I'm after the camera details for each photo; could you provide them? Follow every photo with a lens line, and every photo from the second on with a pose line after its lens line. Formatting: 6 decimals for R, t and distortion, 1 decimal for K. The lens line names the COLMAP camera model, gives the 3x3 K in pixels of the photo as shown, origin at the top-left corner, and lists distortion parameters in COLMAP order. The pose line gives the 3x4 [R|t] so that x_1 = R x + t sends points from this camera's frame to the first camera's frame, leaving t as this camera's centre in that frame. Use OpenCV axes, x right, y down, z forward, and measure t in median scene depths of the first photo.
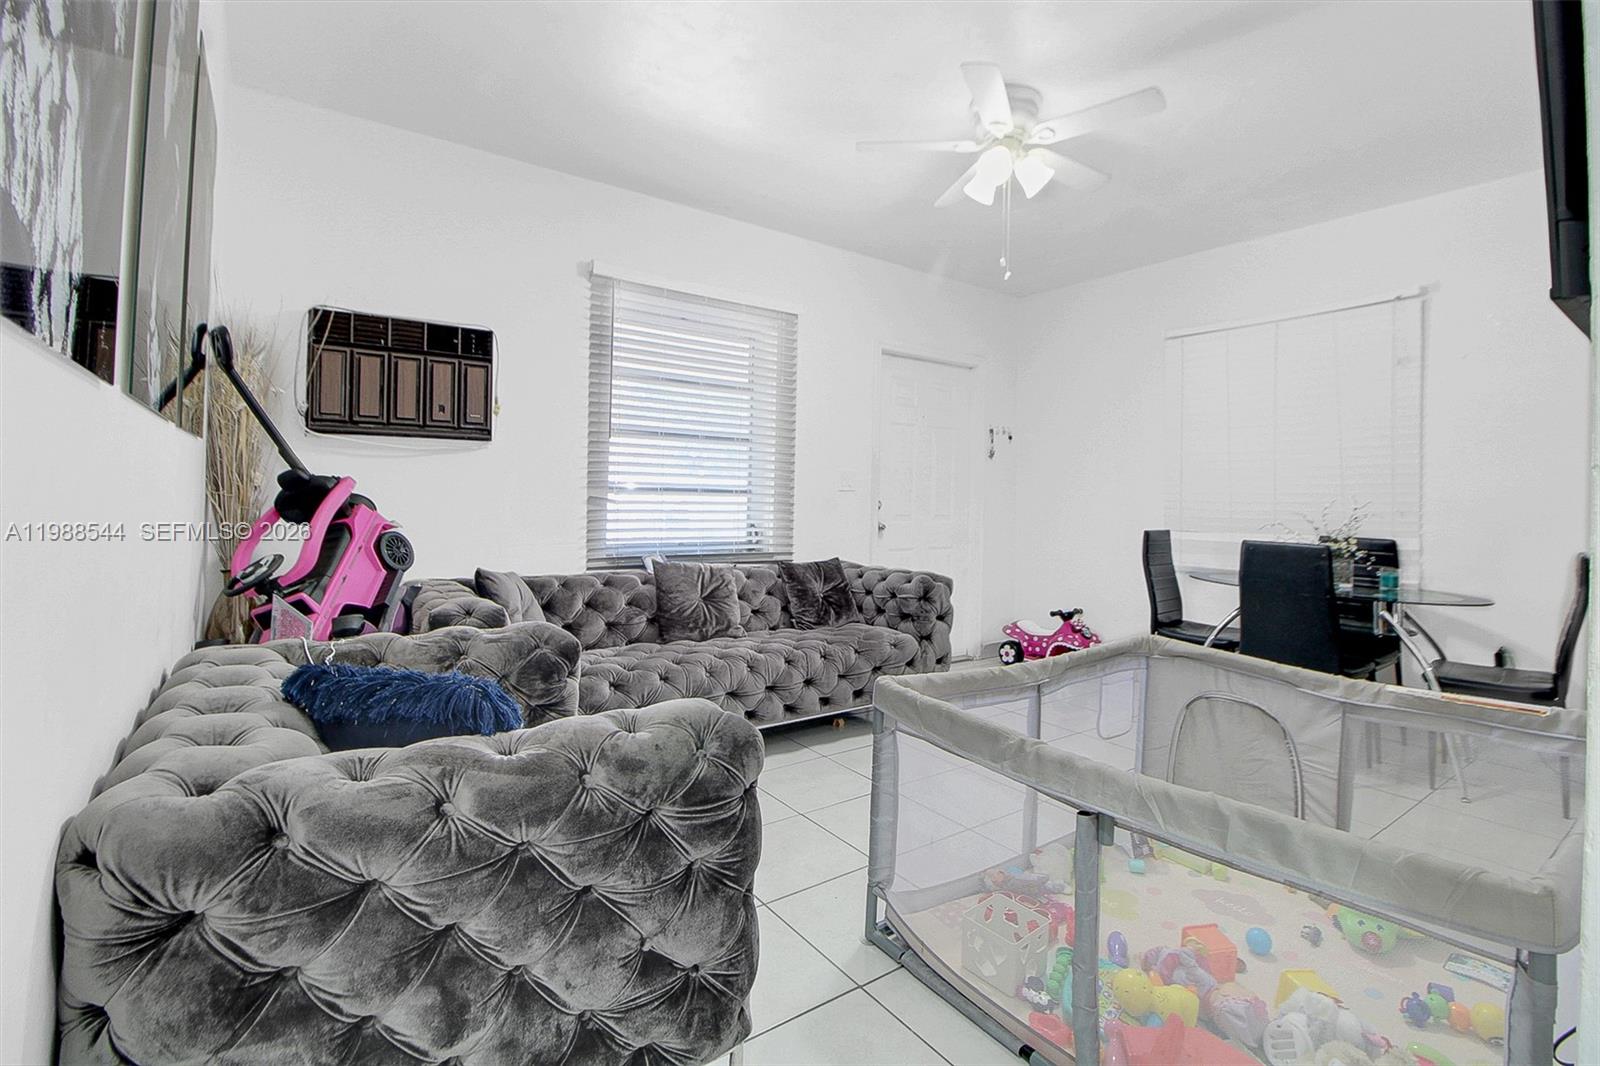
lens RADIAL K [[716.3, 0, 801.5], [0, 716.3, 526.9], [0, 0, 1]] dist [-0.000955, 0.000013]
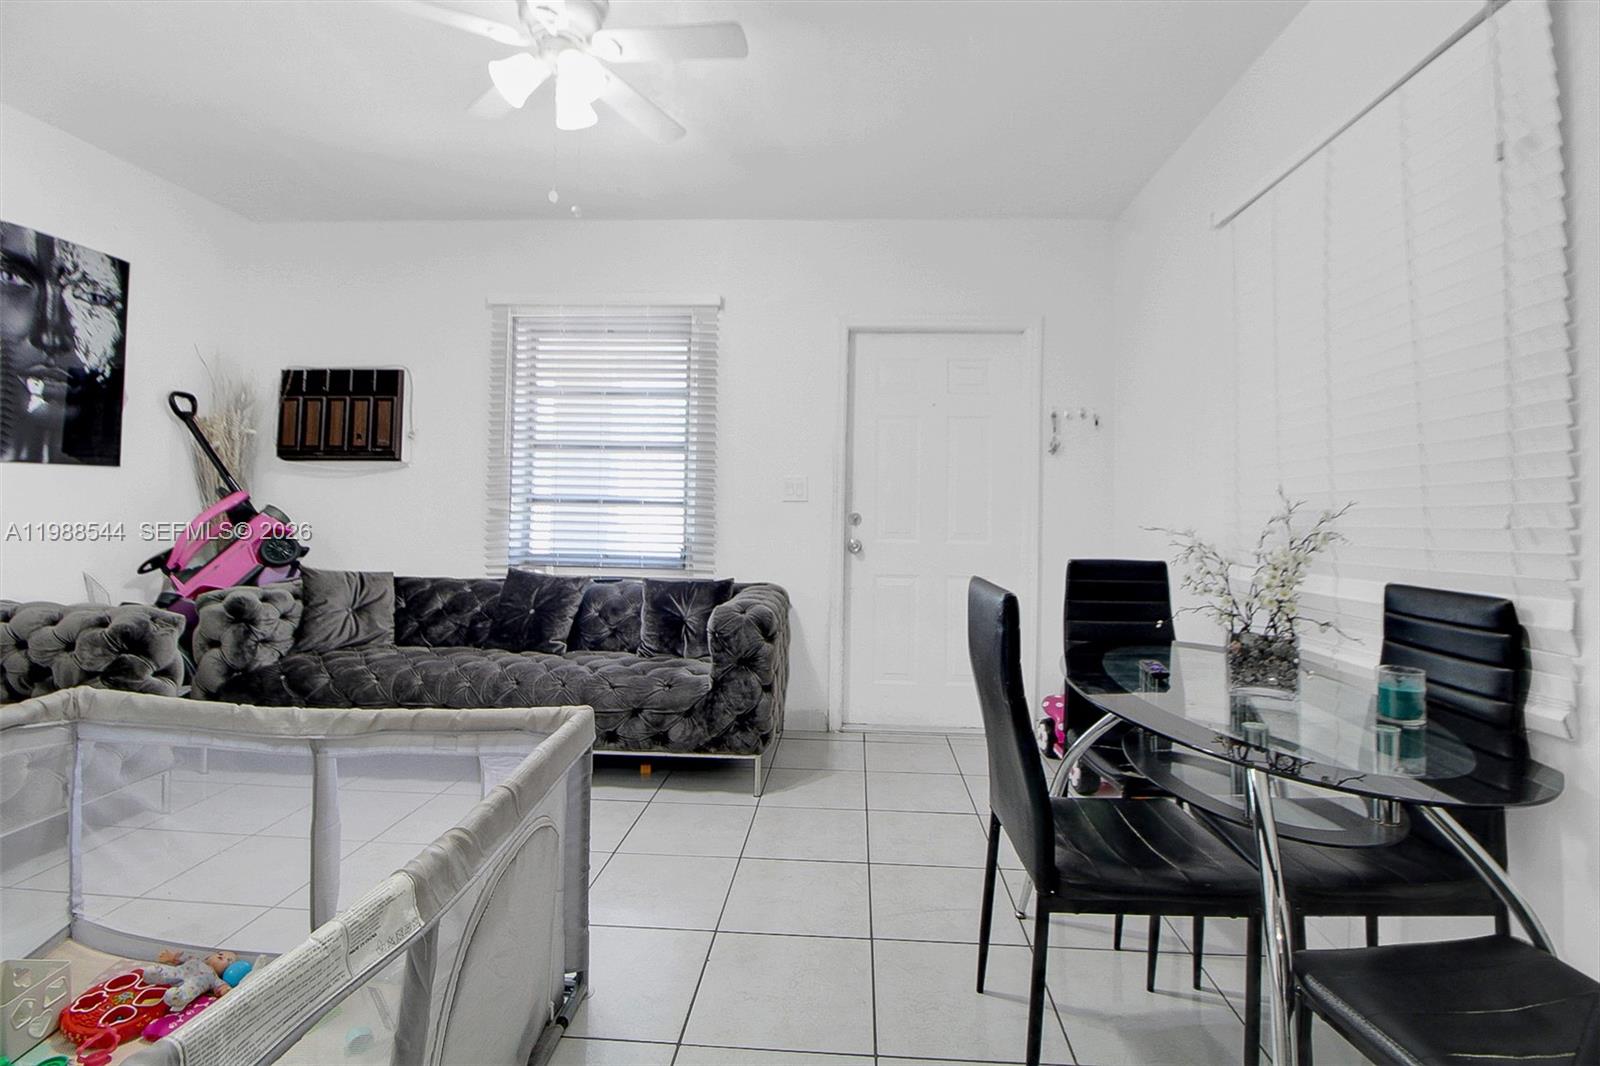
lens RADIAL K [[716.3, 0, 805.3], [0, 716.3, 530.5], [0, 0, 1]] dist [-0.000955, 0.000013]
pose [[0.781688, 0.011471, -0.623564, 0.782788], [-0.028132, 0.999462, -0.016879, -0.002648], [0.623034, 0.030736, 0.781590, 0.454798]]
